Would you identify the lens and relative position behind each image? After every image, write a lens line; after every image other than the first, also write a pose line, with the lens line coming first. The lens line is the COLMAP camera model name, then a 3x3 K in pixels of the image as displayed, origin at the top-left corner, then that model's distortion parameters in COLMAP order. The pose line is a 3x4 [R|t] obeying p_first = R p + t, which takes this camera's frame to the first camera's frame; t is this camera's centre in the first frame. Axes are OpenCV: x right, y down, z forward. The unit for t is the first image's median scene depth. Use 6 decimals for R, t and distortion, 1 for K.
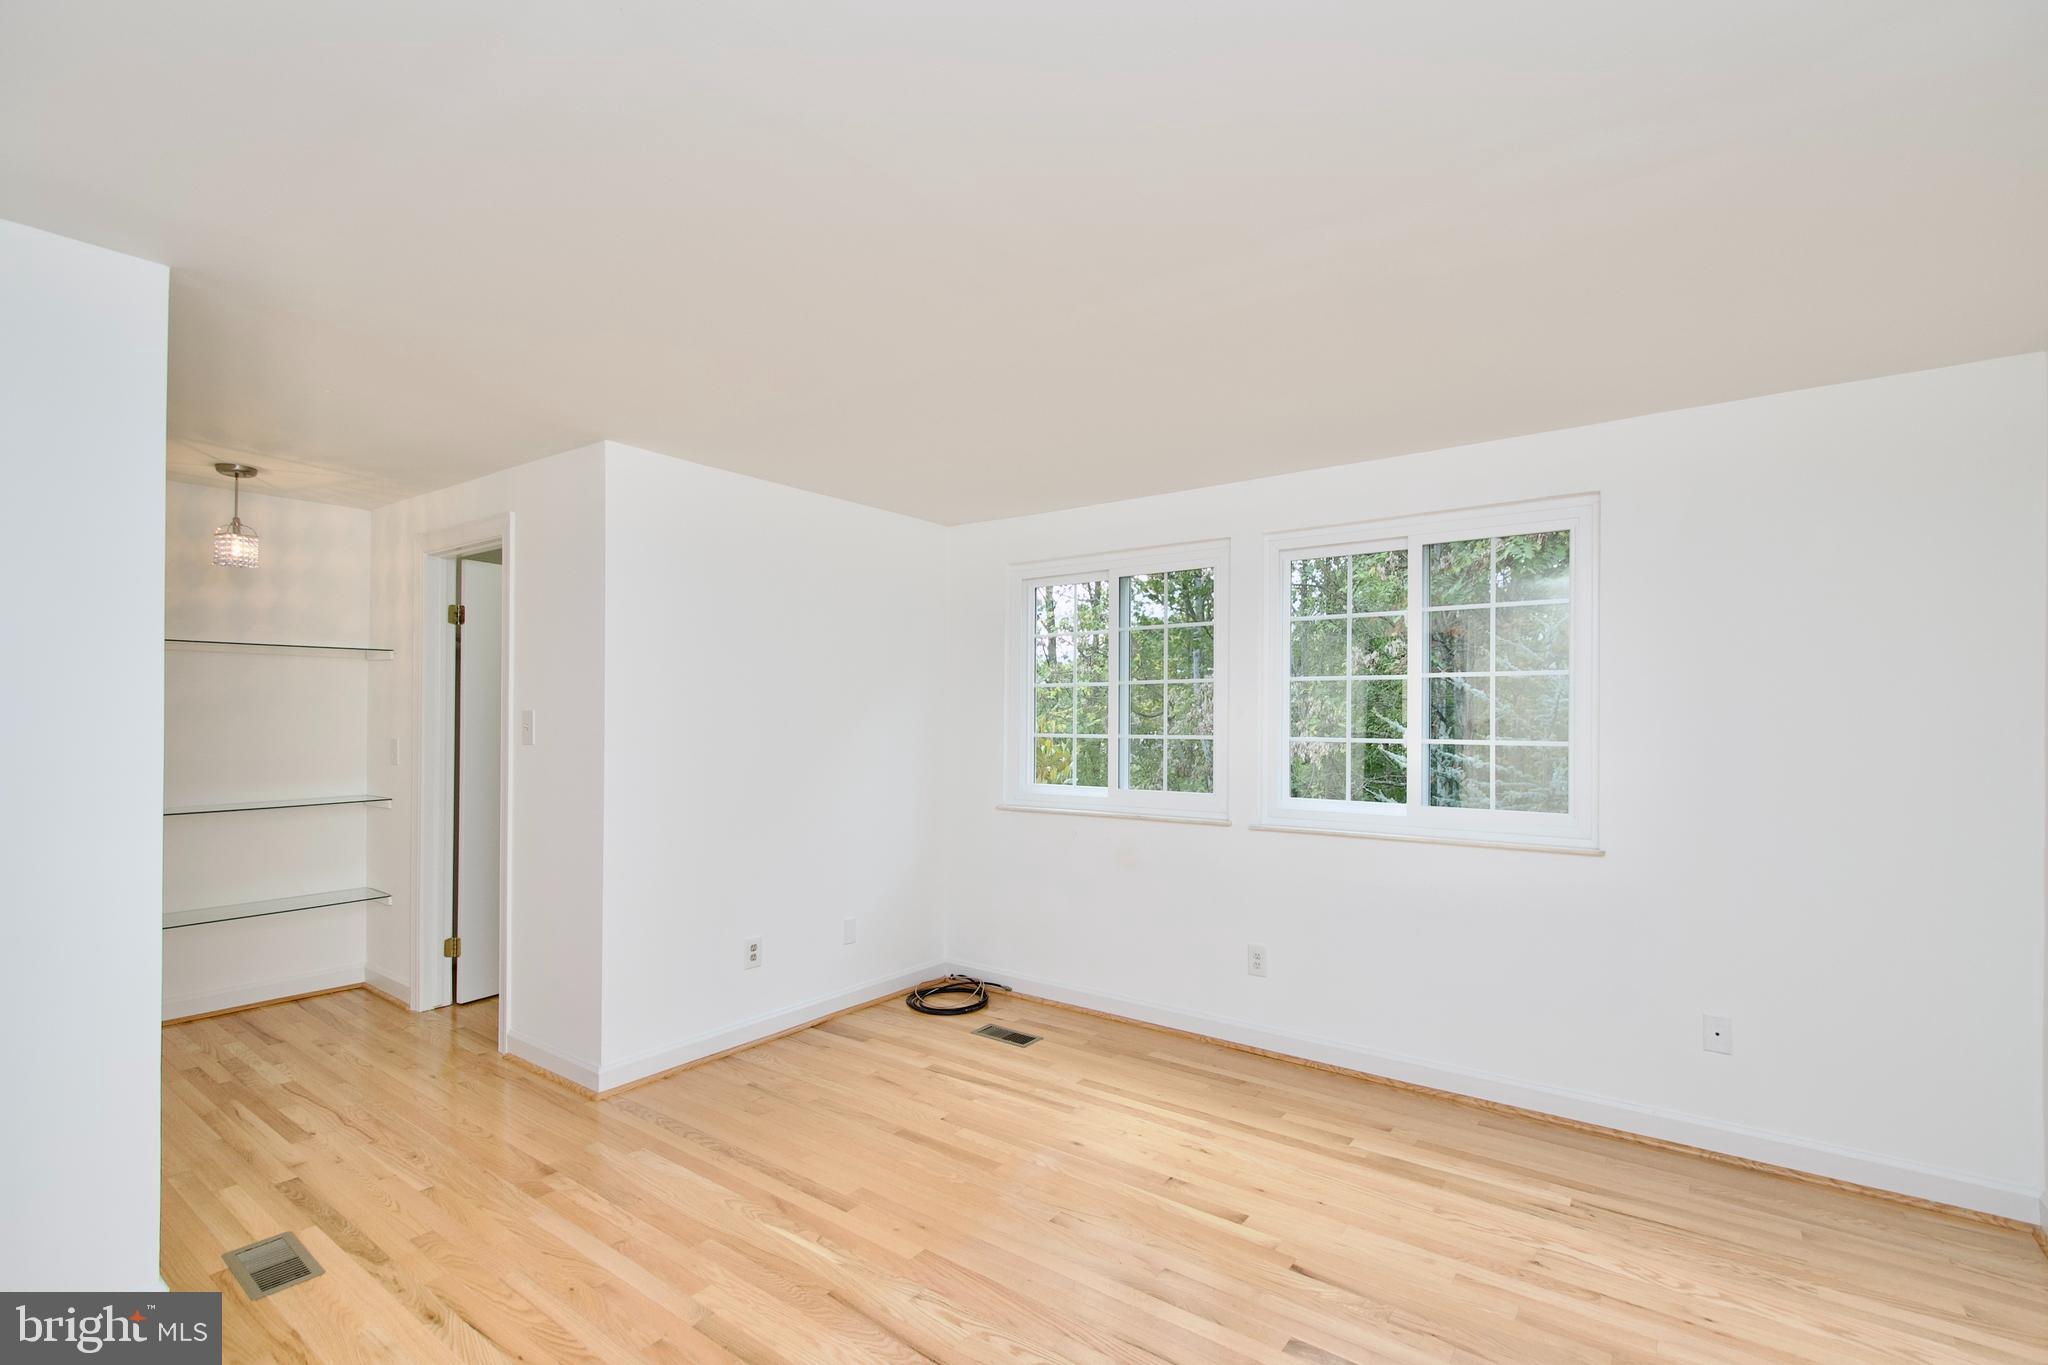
lens RADIAL K [[965.9, 0, 1013.1], [0, 965.9, 694.2], [0, 0, 1]] dist [-0.002007, -0.000397]
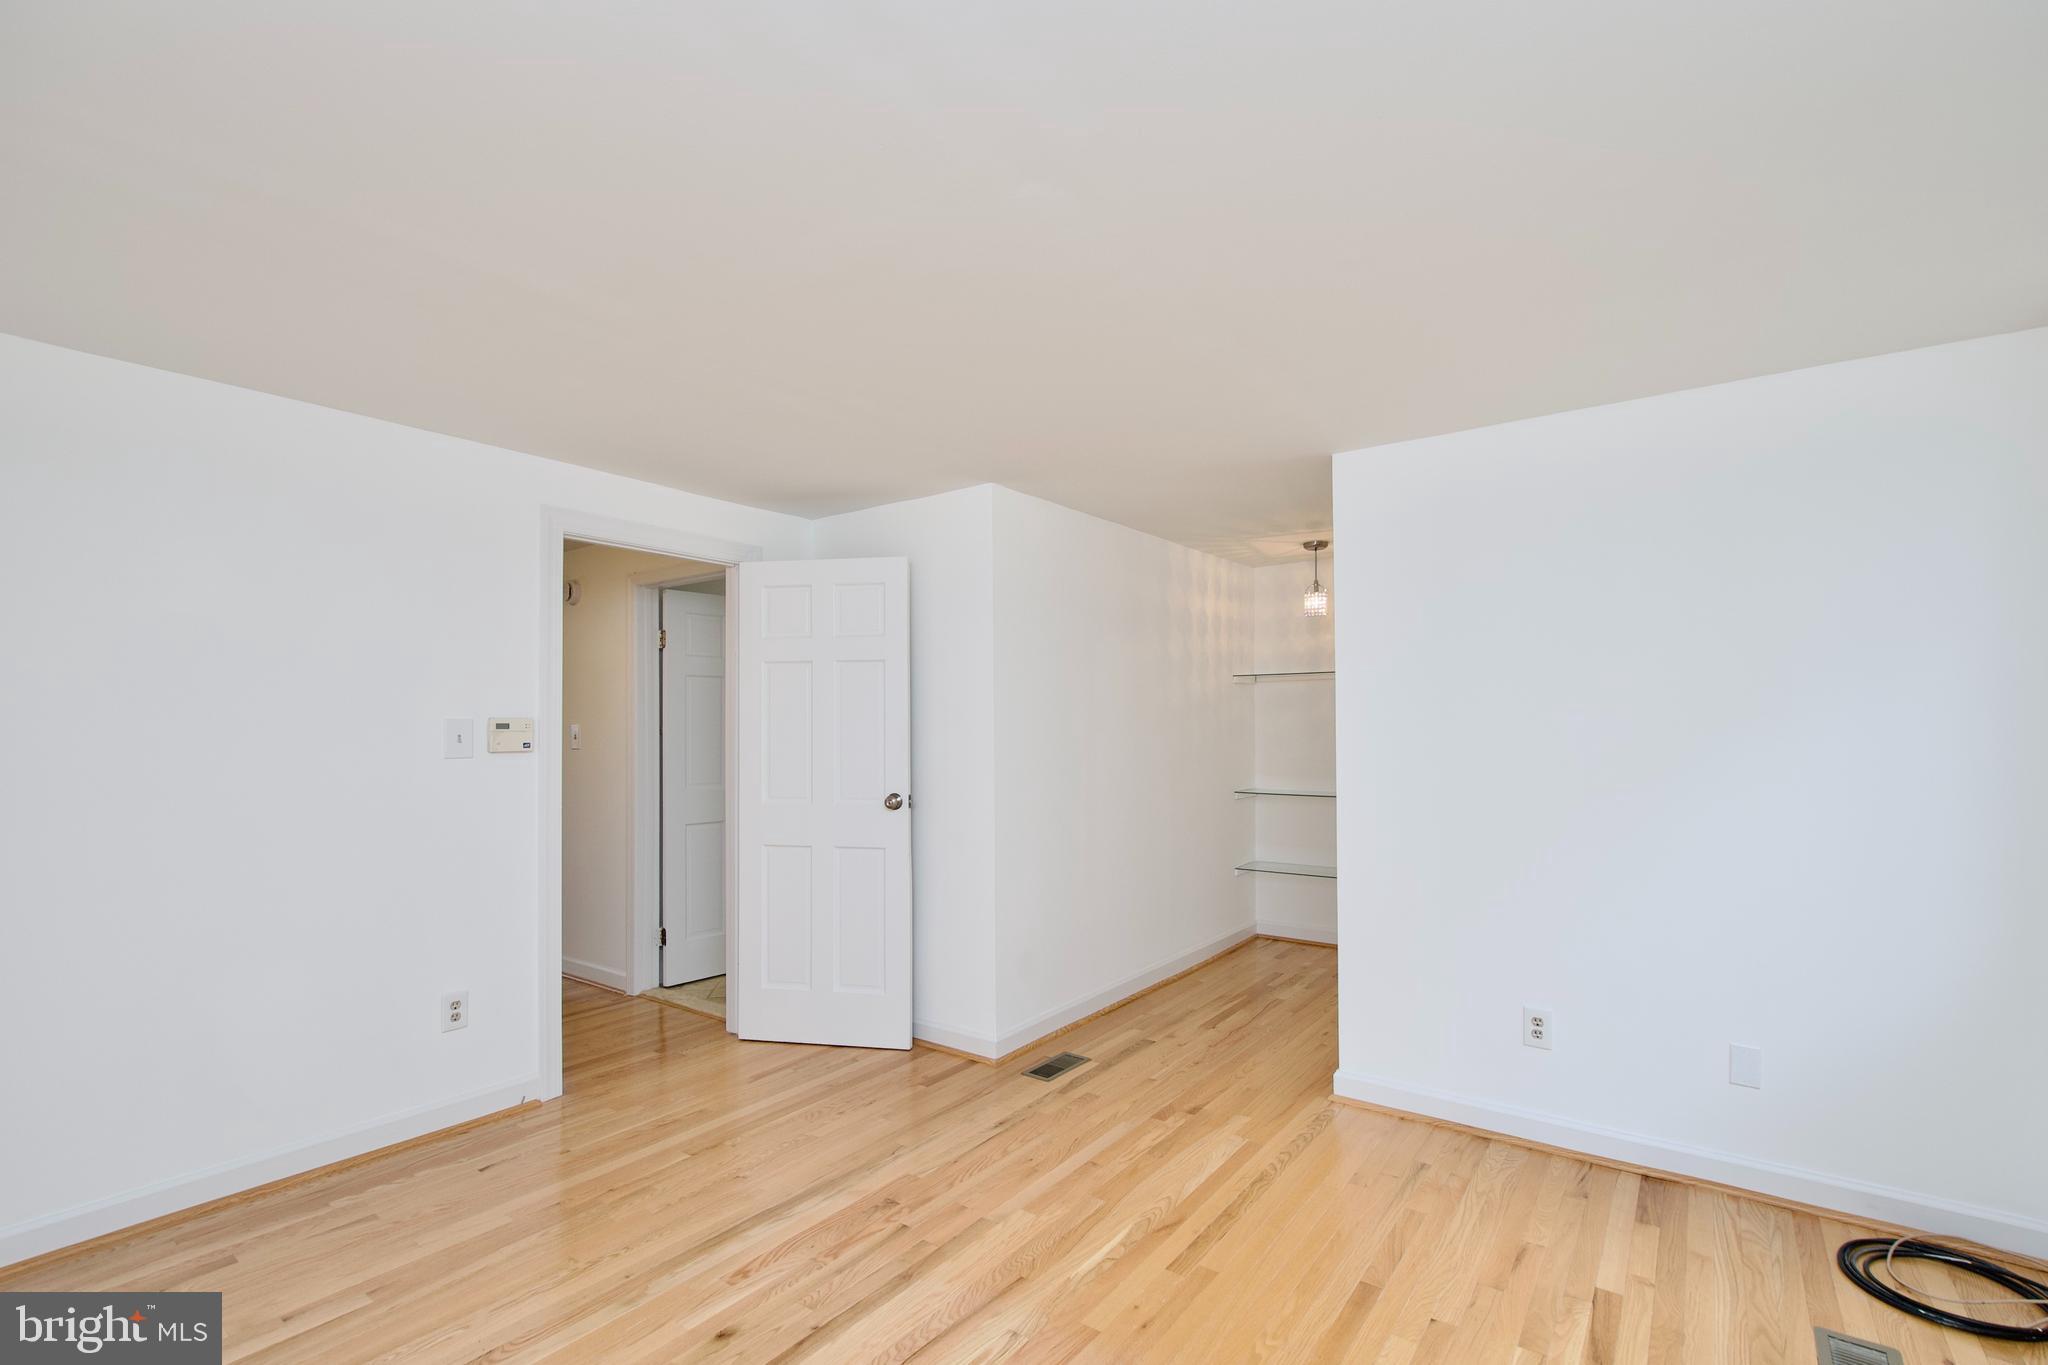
lens RADIAL K [[902.9, 0, 1022.2], [0, 902.9, 698.5], [0, 0, 1]] dist [0.002627, -0.001428]
pose [[0.002444, -0.033868, -0.999423, 0.532603], [0.019159, 0.999244, -0.033816, 0.021435], [0.999813, -0.019065, 0.003091, 0.671914]]
